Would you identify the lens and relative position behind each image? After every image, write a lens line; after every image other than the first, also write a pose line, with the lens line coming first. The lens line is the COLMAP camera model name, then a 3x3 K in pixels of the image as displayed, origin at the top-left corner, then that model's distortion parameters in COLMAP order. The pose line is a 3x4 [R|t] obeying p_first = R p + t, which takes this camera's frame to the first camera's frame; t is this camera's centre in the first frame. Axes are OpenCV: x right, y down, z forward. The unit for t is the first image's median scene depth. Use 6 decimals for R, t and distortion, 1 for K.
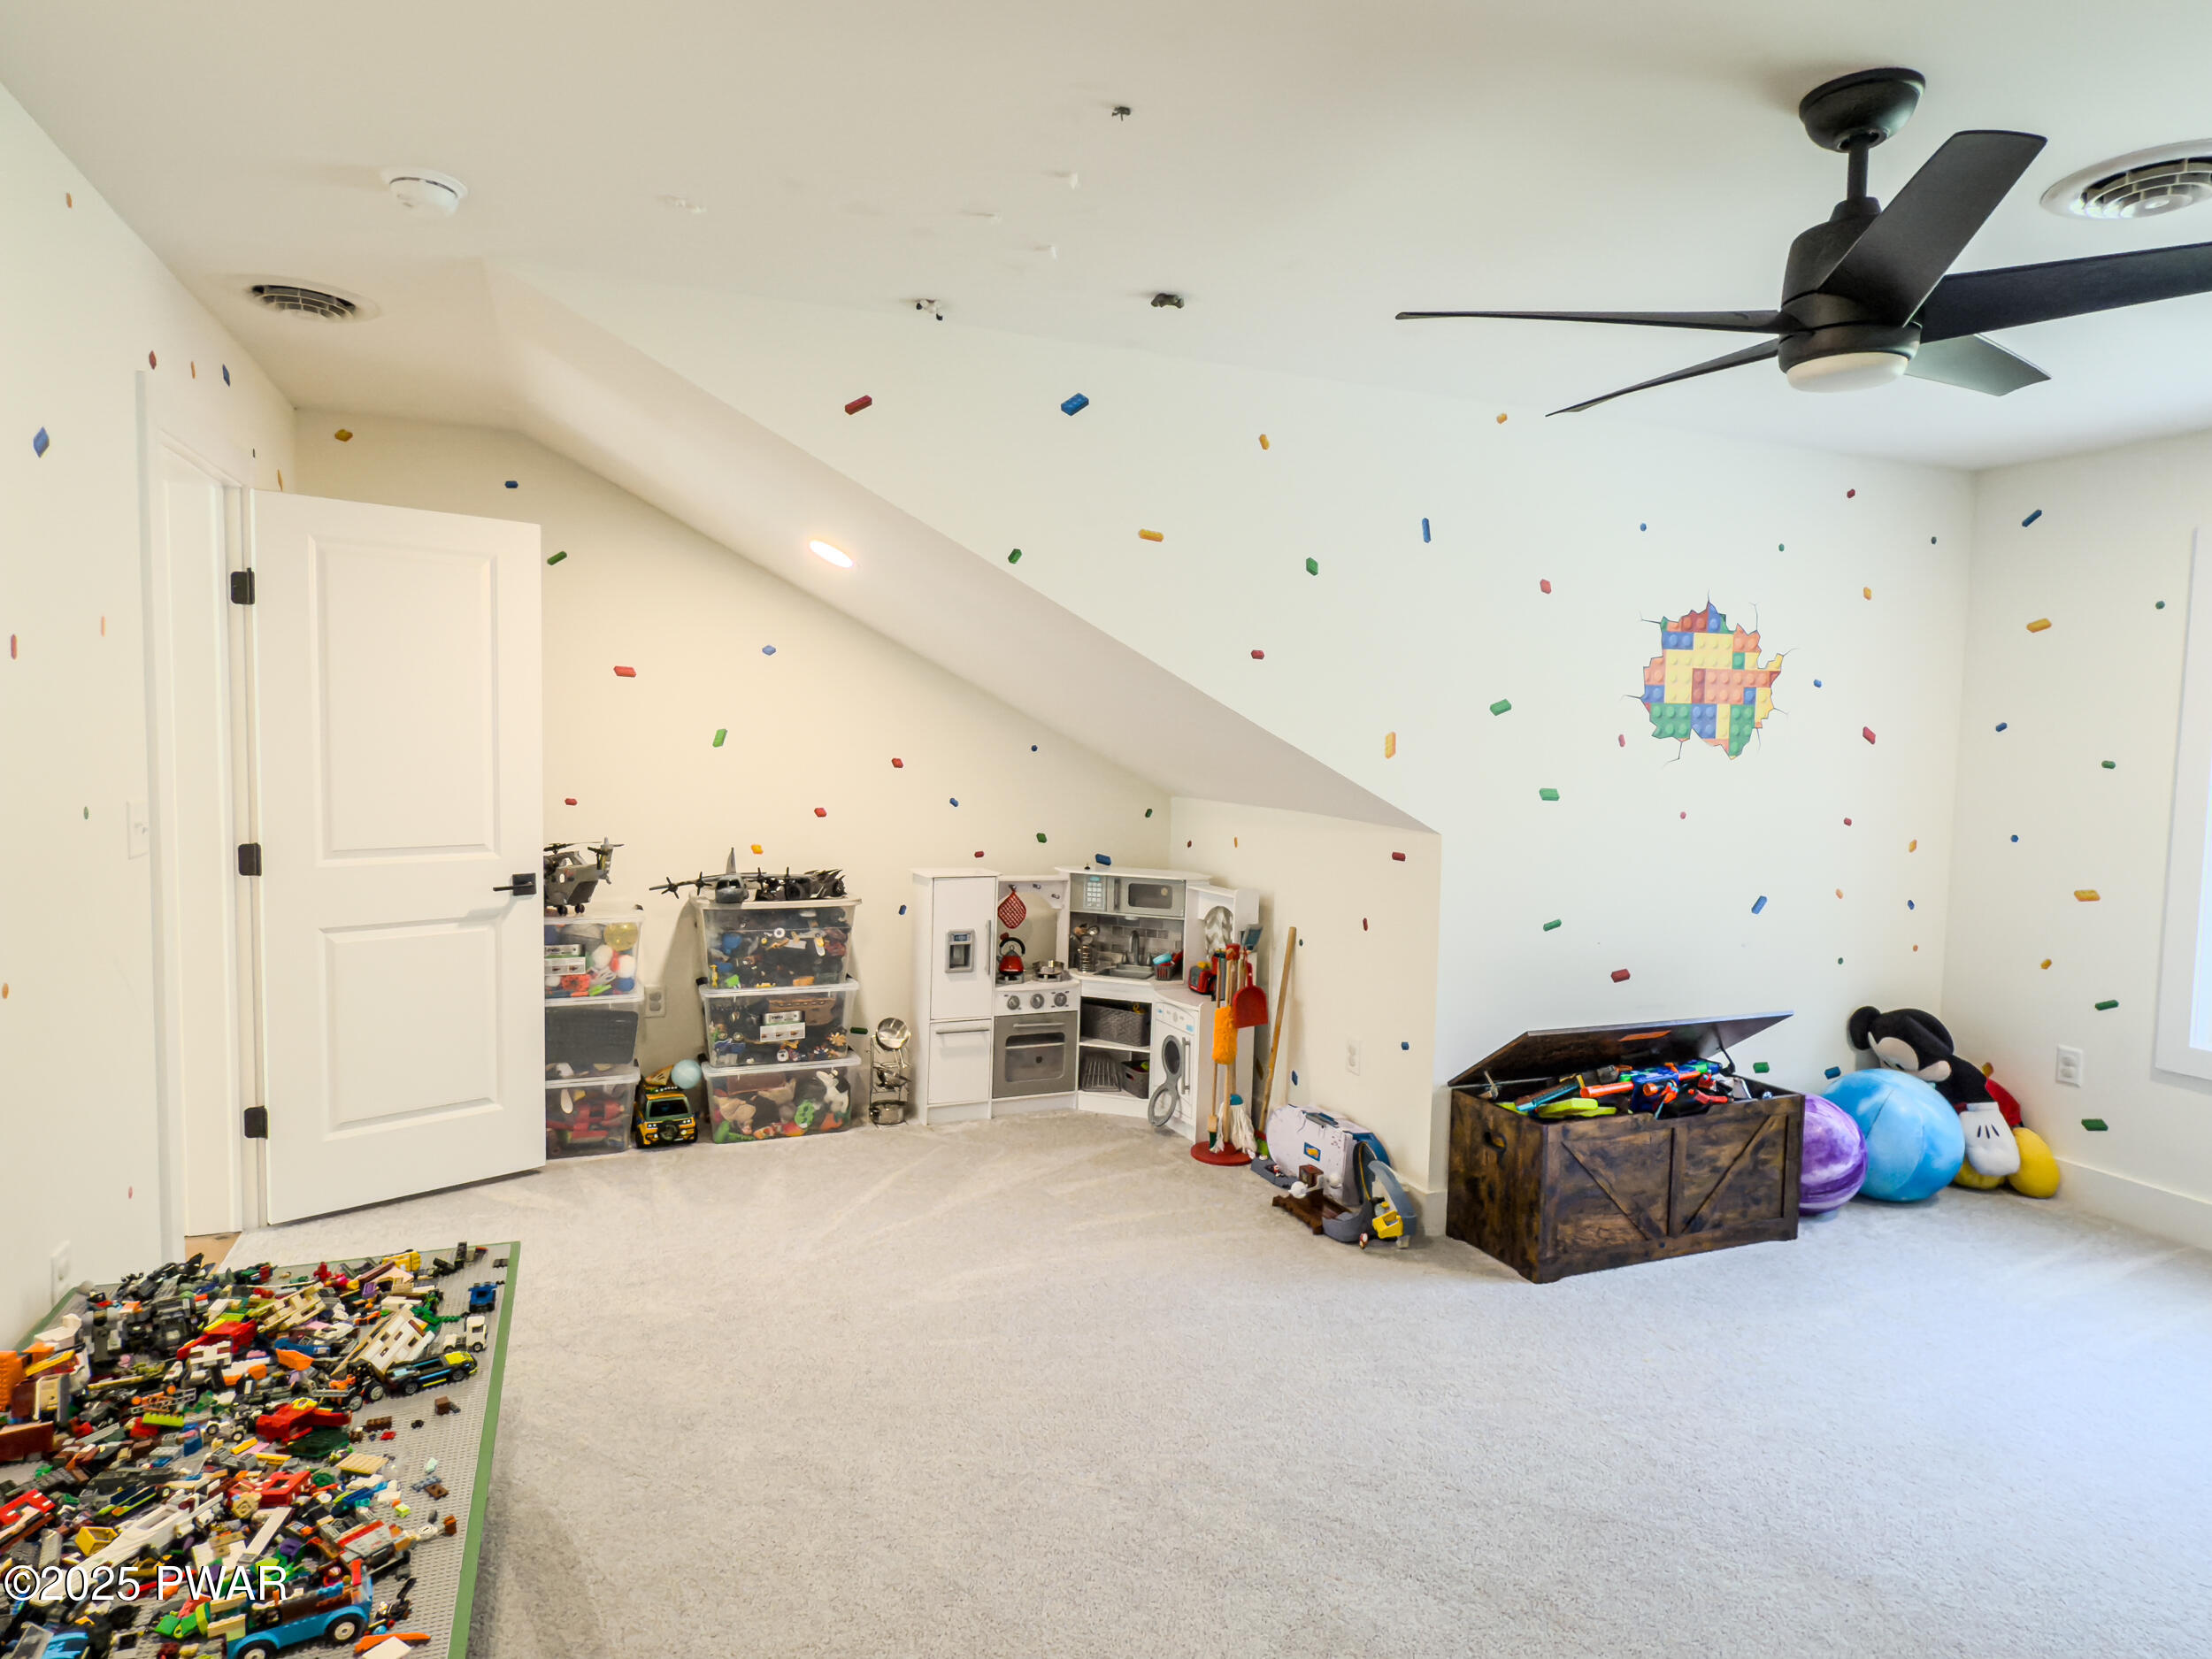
lens RADIAL K [[1274.1, 0, 1100.2], [0, 1274.1, 829.7], [0, 0, 1]] dist [-0.012207, 0.006488]
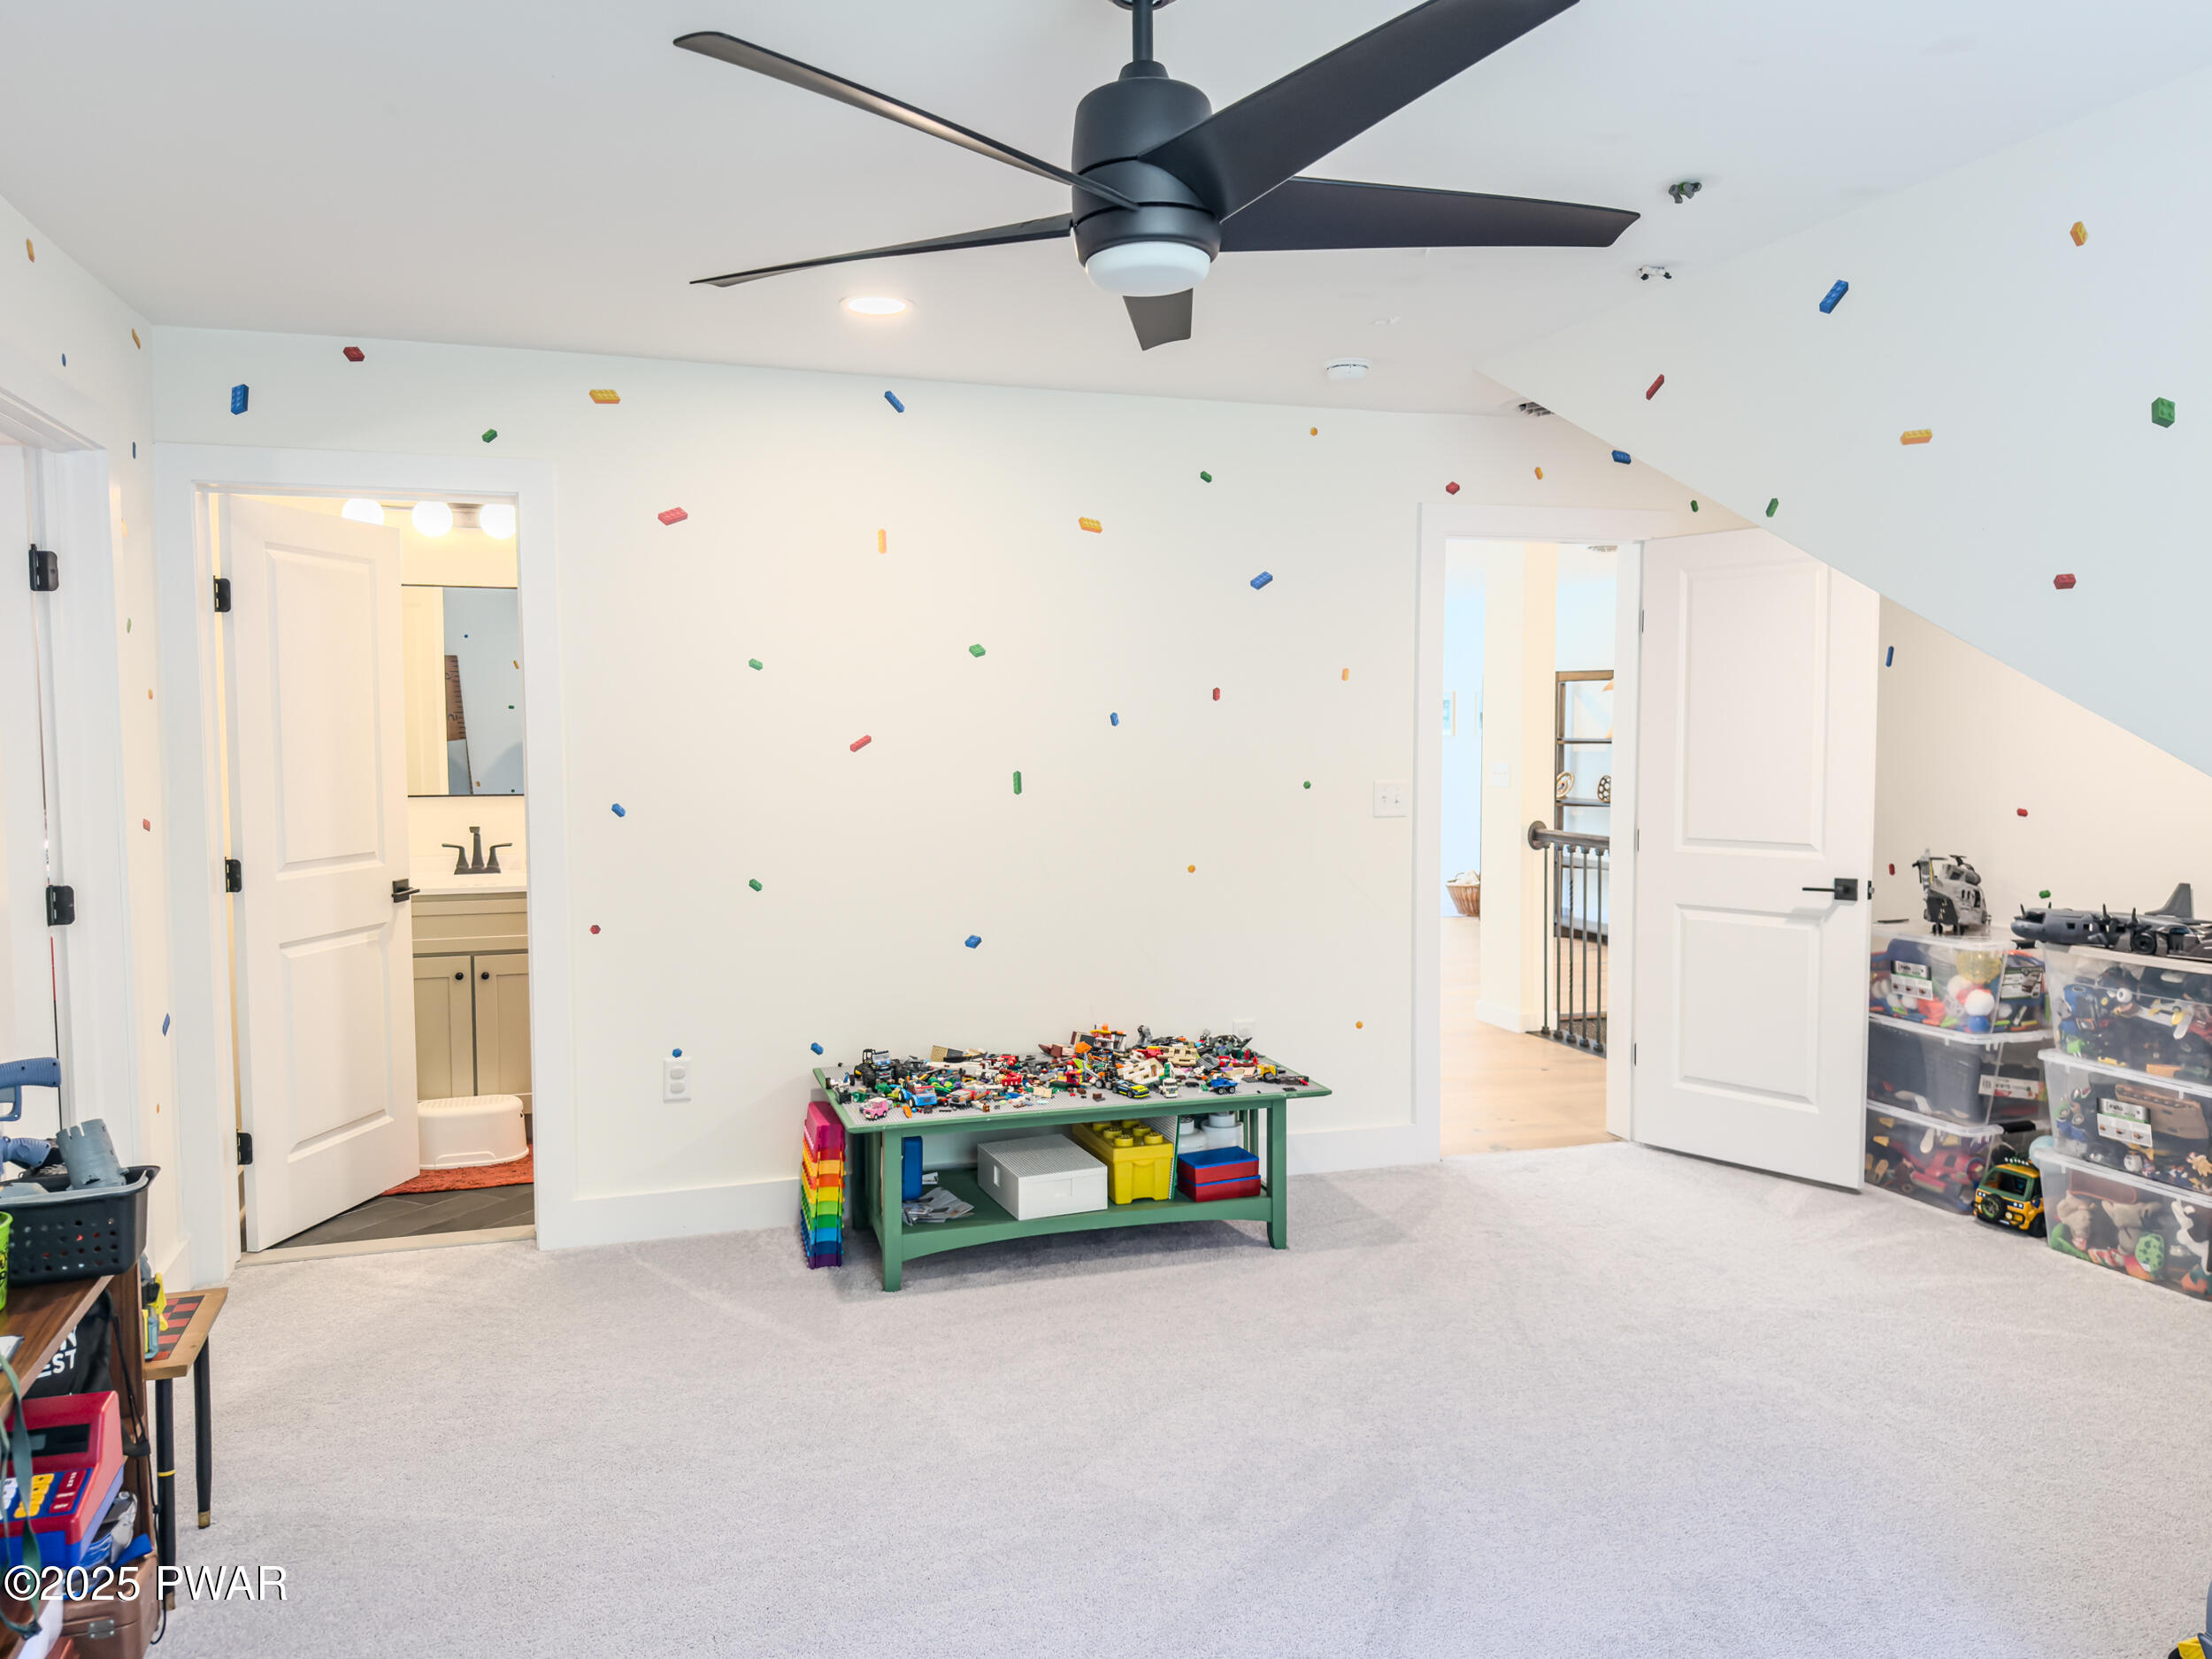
lens RADIAL K [[1563.5, 0, 1101.0], [0, 1563.5, 830.5], [0, 0, 1]] dist [-0.014022, -0.028602]
pose [[-0.074442, 0.041665, -0.996355, 0.706029], [-0.070944, 0.996374, 0.046966, -0.015746], [0.994699, 0.074182, -0.071216, 0.468770]]
